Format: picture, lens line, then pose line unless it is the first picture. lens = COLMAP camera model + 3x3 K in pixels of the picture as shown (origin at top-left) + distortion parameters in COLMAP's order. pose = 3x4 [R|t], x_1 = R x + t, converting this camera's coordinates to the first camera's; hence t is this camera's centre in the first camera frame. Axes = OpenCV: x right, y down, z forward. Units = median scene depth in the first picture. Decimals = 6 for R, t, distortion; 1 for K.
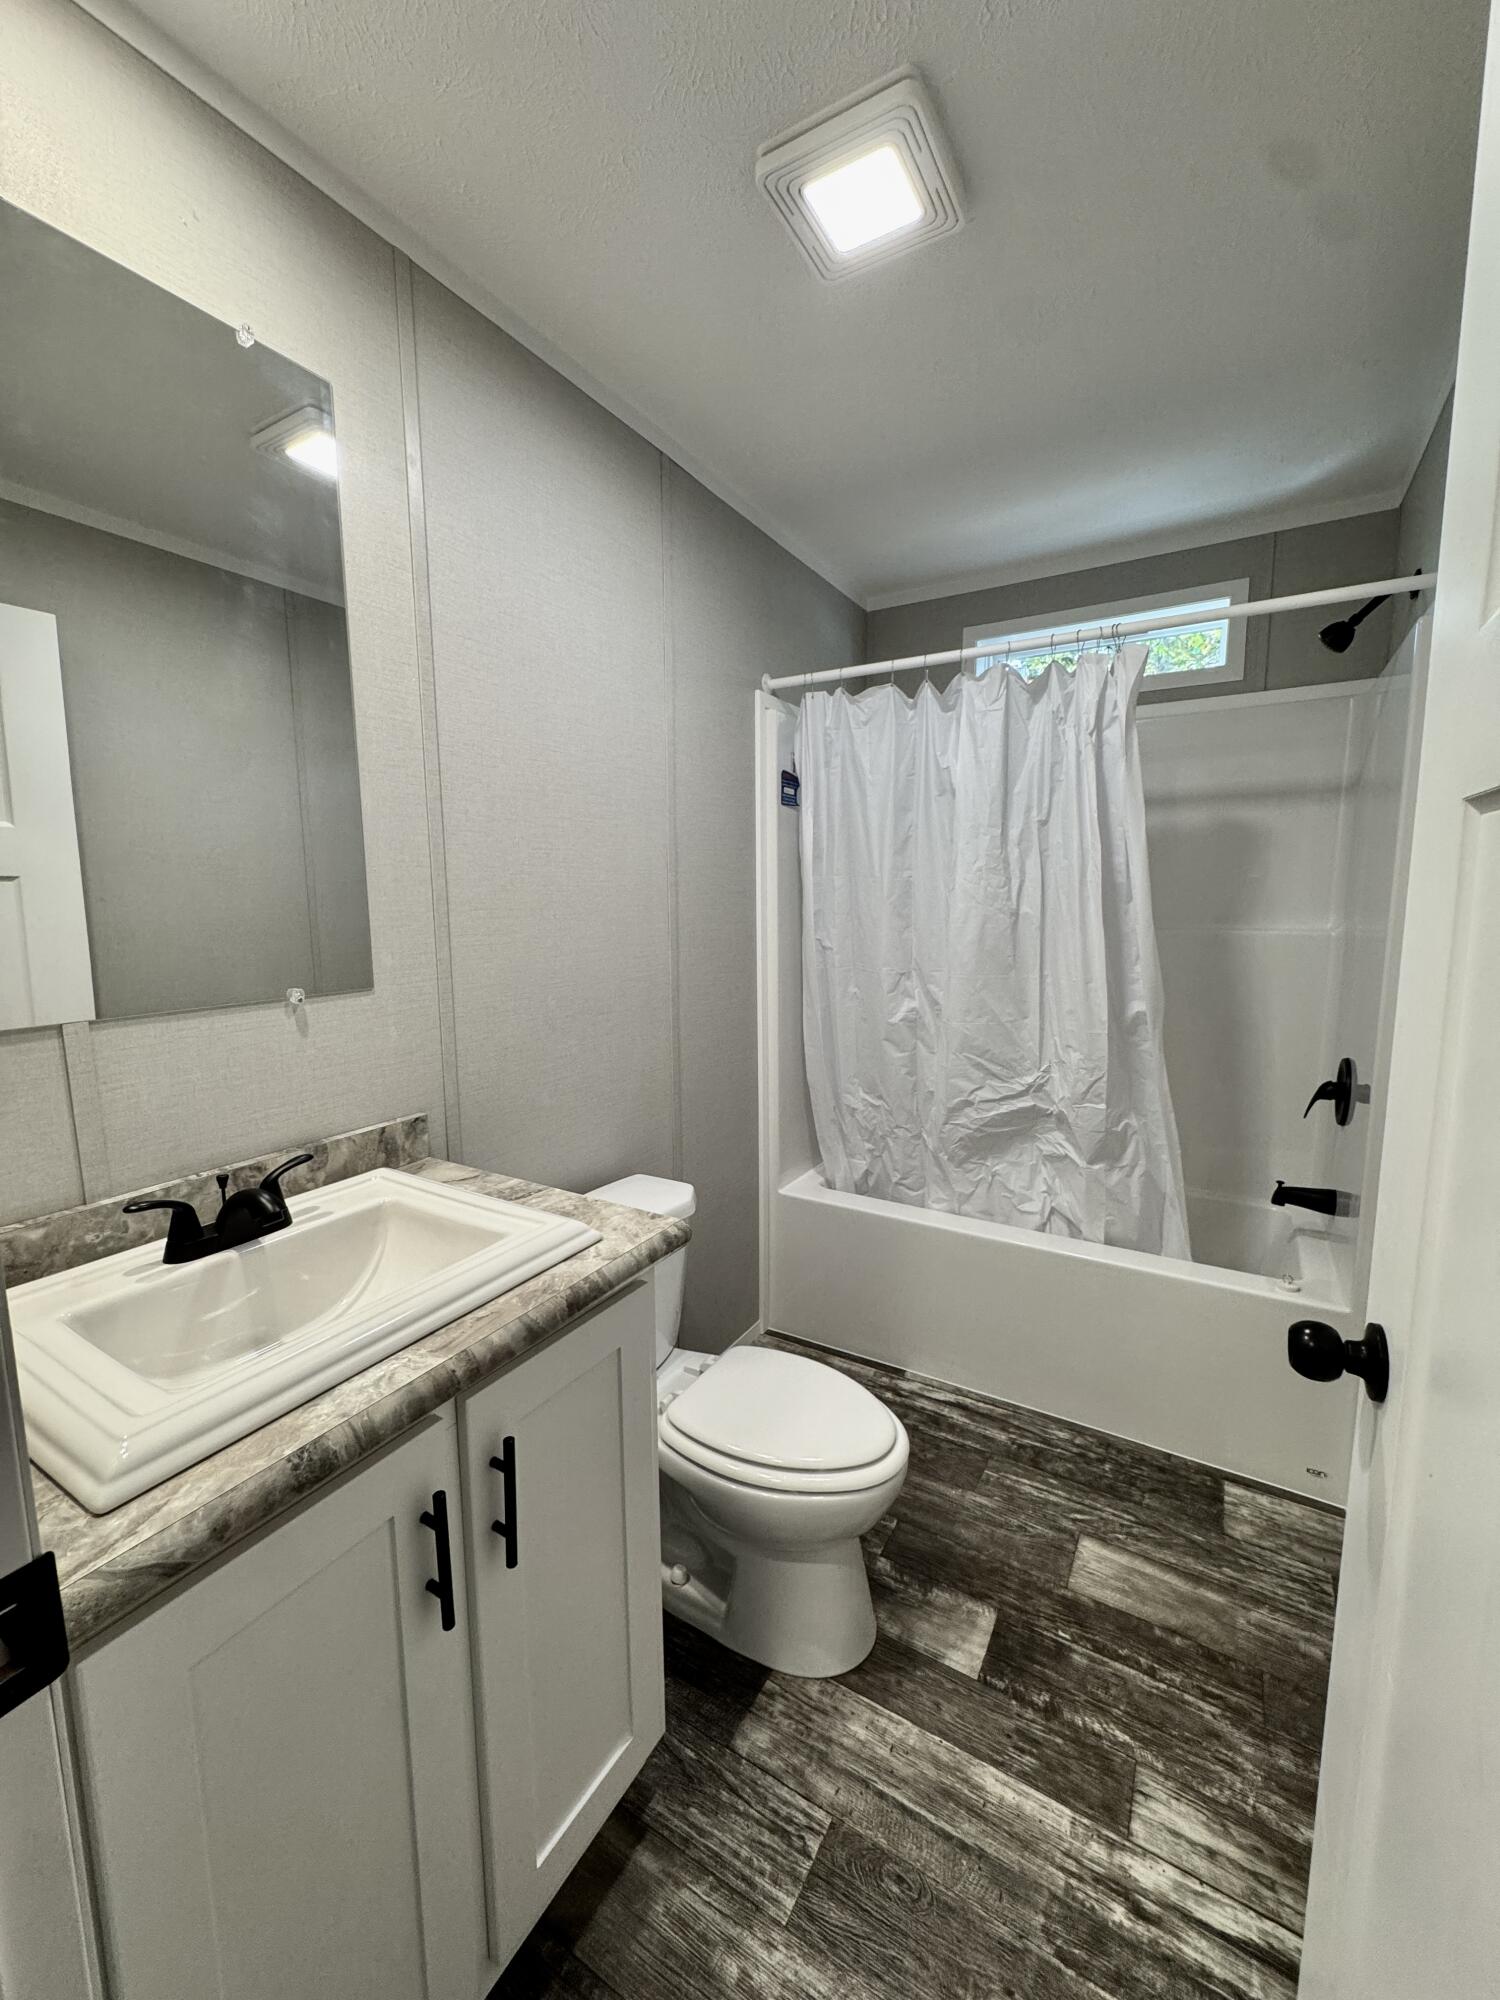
lens RADIAL K [[796.8, 0, 741.9], [0, 796.8, 988.4], [0, 0, 1]] dist [-0.005817, 0.001386]
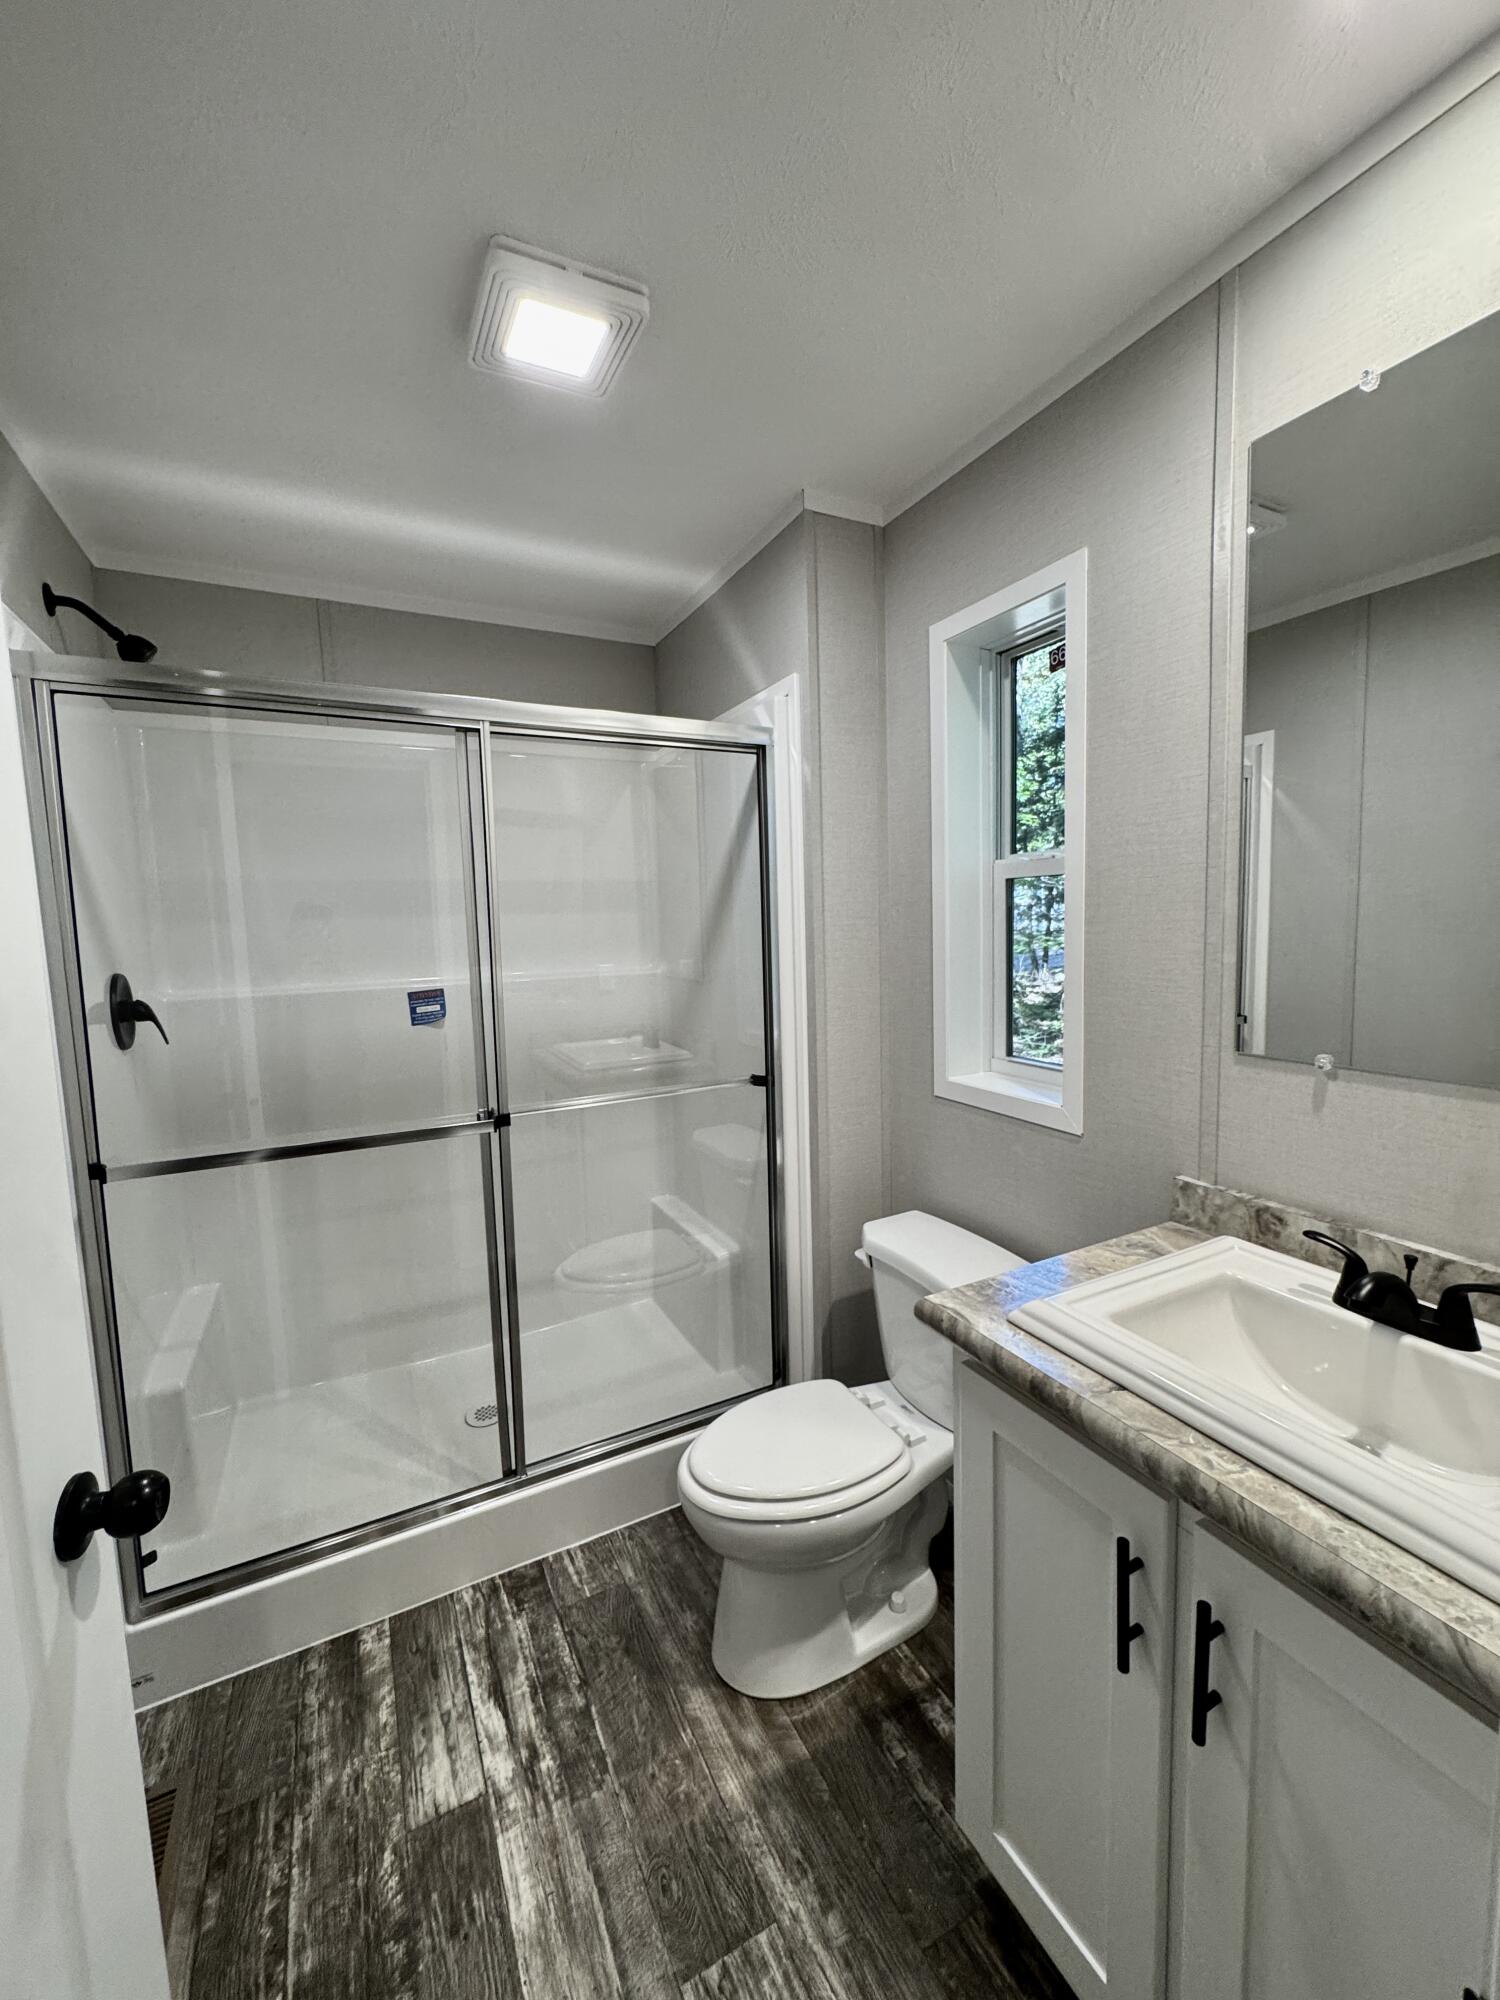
lens RADIAL K [[796.8, 0, 751.8], [0, 796.8, 987.1], [0, 0, 1]] dist [-0.005817, 0.001386]
pose [[-0.855027, -0.024423, 0.518007, -0.401894], [0.086254, 0.978279, 0.188497, -0.252602], [-0.511359, 0.205850, -0.834348, 1.480391]]
